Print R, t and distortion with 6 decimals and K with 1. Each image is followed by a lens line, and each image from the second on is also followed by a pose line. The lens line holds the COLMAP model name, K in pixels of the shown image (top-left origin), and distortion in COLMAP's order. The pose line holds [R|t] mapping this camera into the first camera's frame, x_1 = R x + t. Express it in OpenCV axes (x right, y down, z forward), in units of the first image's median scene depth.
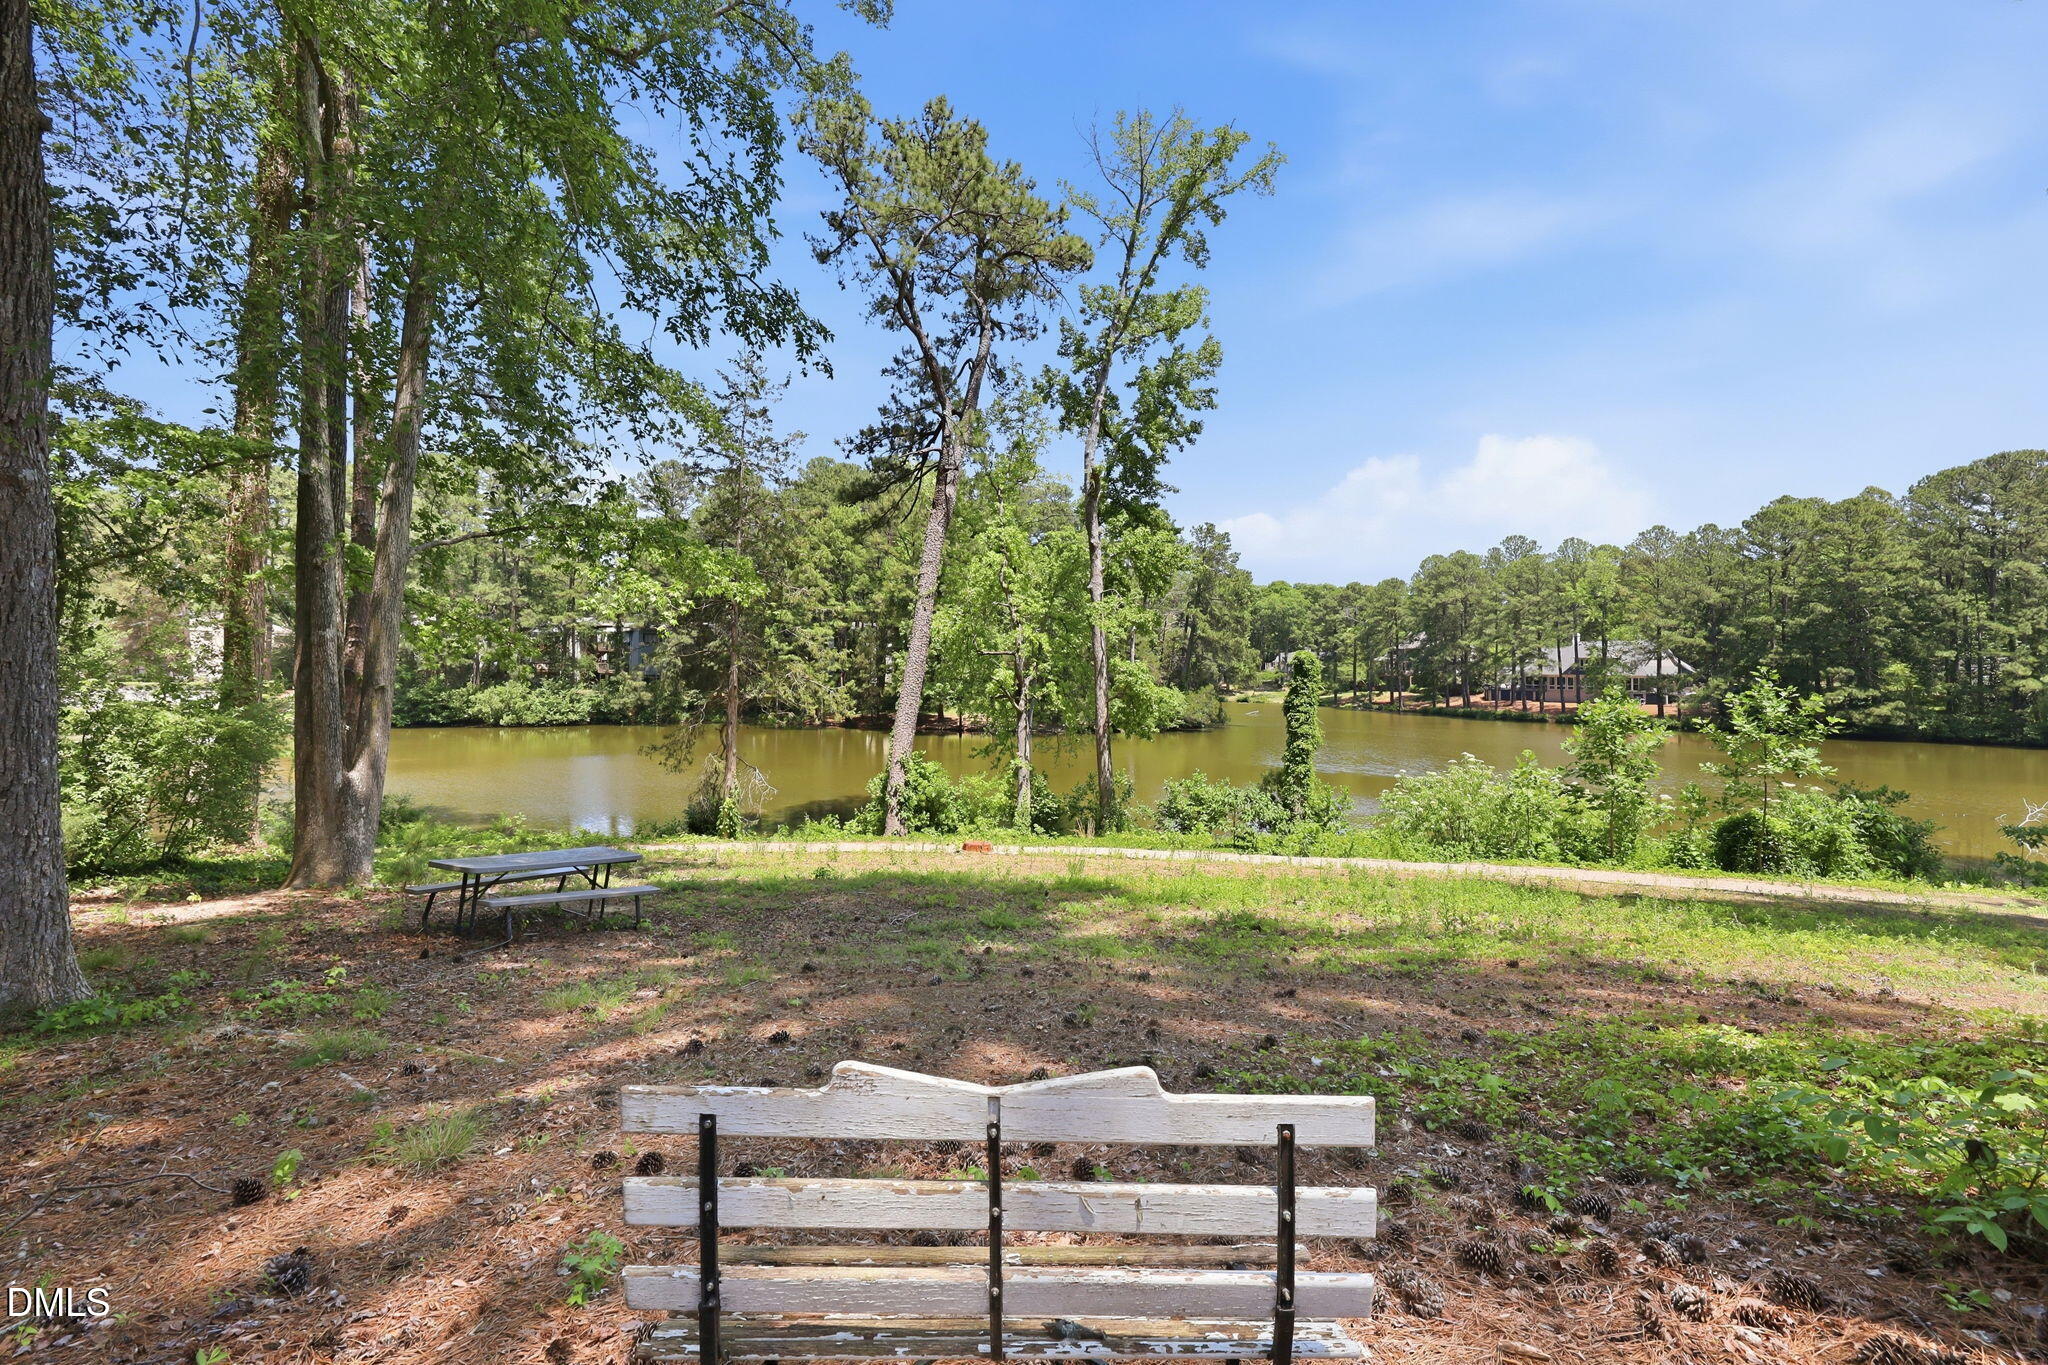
lens RADIAL K [[816.1, 0, 1029.4], [0, 816.1, 682.7], [0, 0, 1]] dist [0.004206, -0.000051]
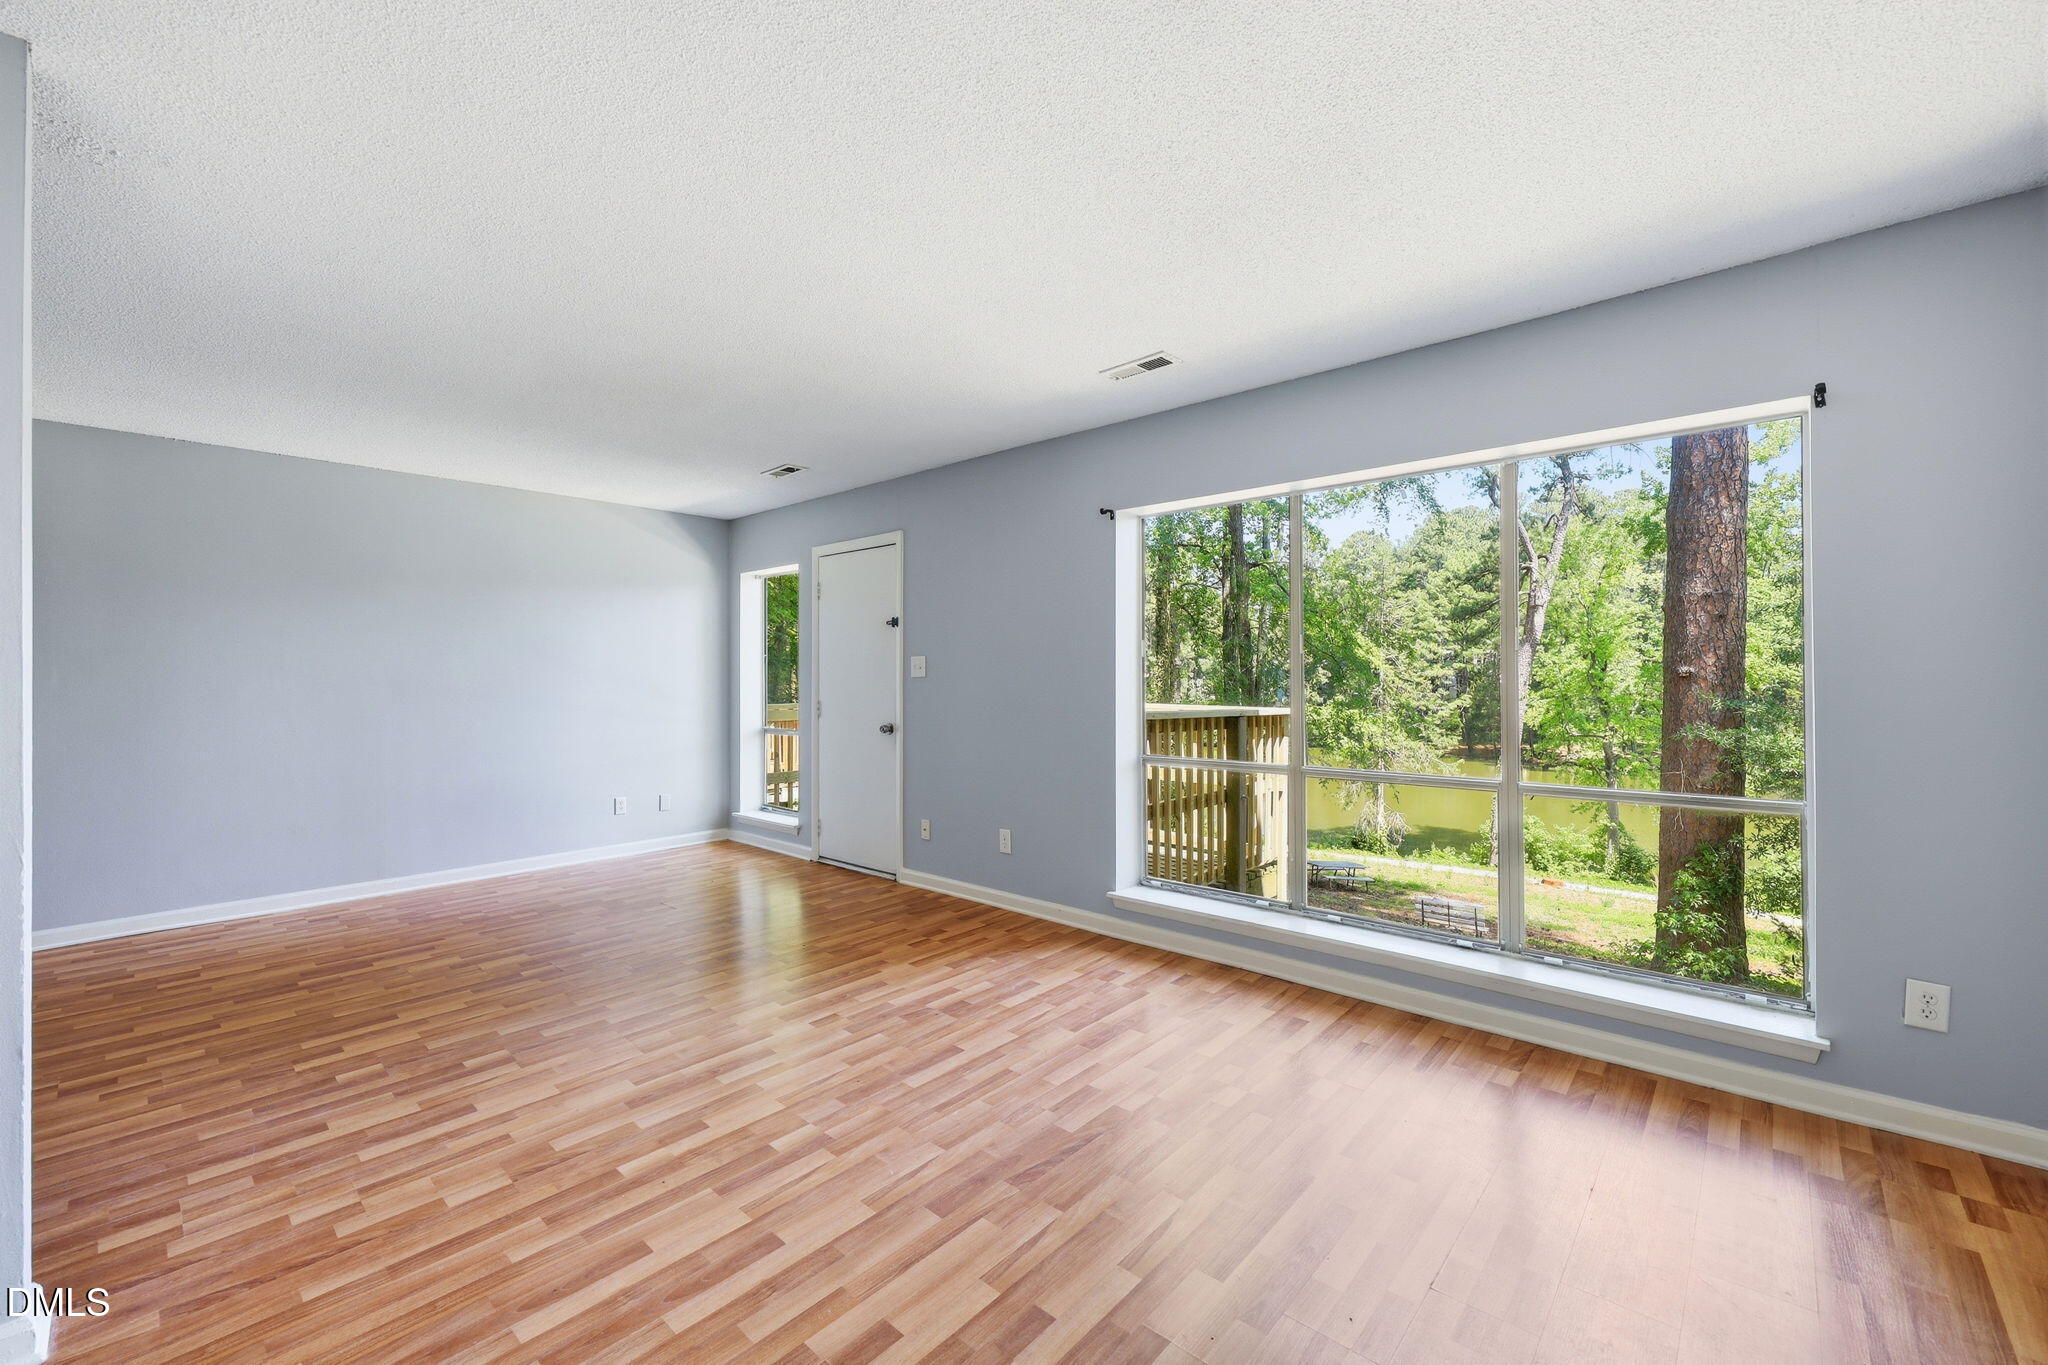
lens RADIAL K [[816.1, 0, 1025.2], [0, 816.1, 678.3], [0, 0, 1]] dist [0.004206, -0.000051]
pose [[0.745452, -0.023010, -0.666162, 0.171105], [0.019960, 0.999726, -0.012196, -0.135282], [0.666260, -0.004205, 0.745707, -0.593688]]
